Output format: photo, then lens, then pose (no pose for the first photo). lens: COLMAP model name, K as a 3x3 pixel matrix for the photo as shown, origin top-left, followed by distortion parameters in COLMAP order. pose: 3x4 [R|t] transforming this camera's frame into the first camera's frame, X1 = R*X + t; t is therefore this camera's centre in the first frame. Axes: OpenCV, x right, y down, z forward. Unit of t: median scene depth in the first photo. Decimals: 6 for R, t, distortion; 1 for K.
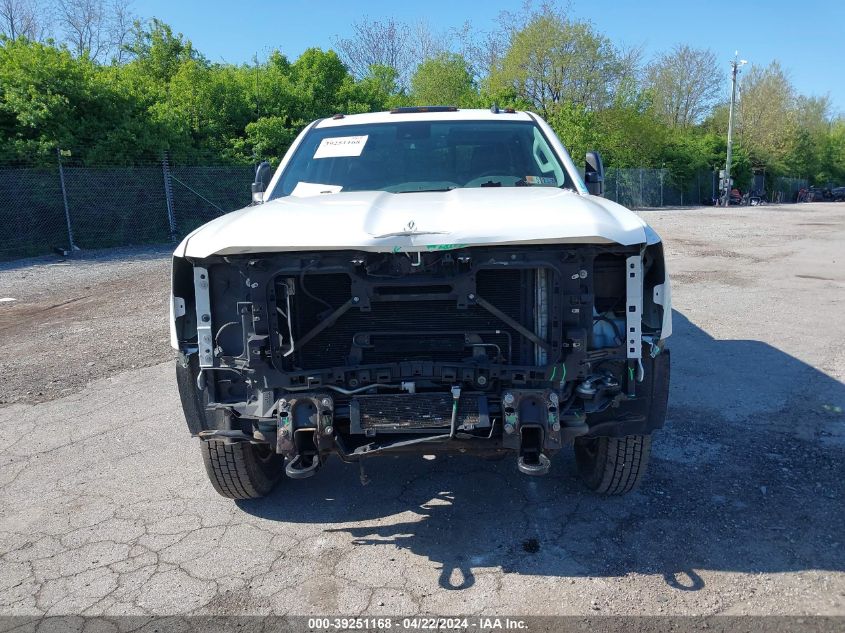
lens RADIAL K [[663.4, 0, 416.8], [0, 663.4, 300.2], [0, 0, 1]] dist [0.003630, 0.000156]
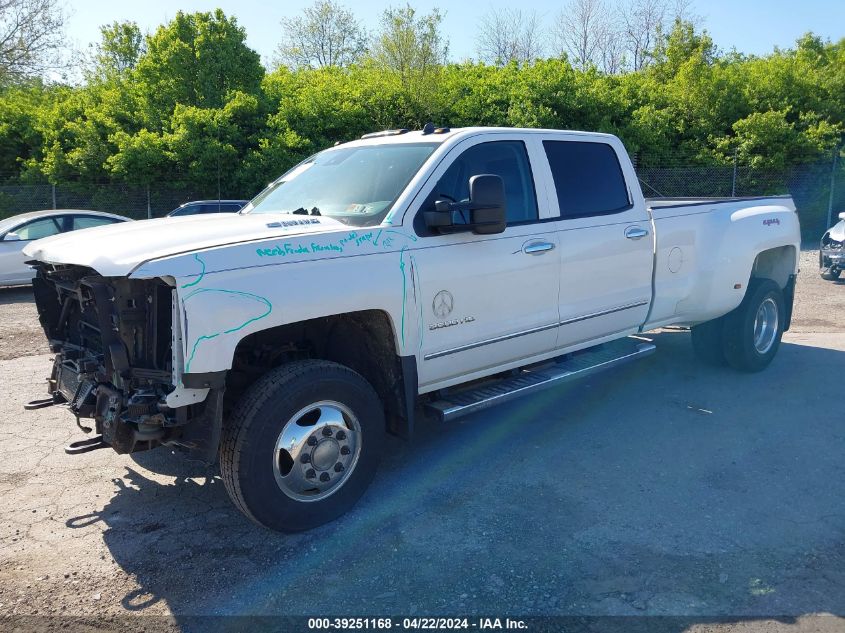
lens RADIAL K [[663.4, 0, 416.8], [0, 663.4, 300.2], [0, 0, 1]] dist [0.003630, 0.000156]
pose [[0.686645, 0.133124, -0.714701, 0.133824], [-0.130679, 0.989680, 0.058794, -0.015905], [0.715152, 0.053026, 0.696955, 0.053641]]
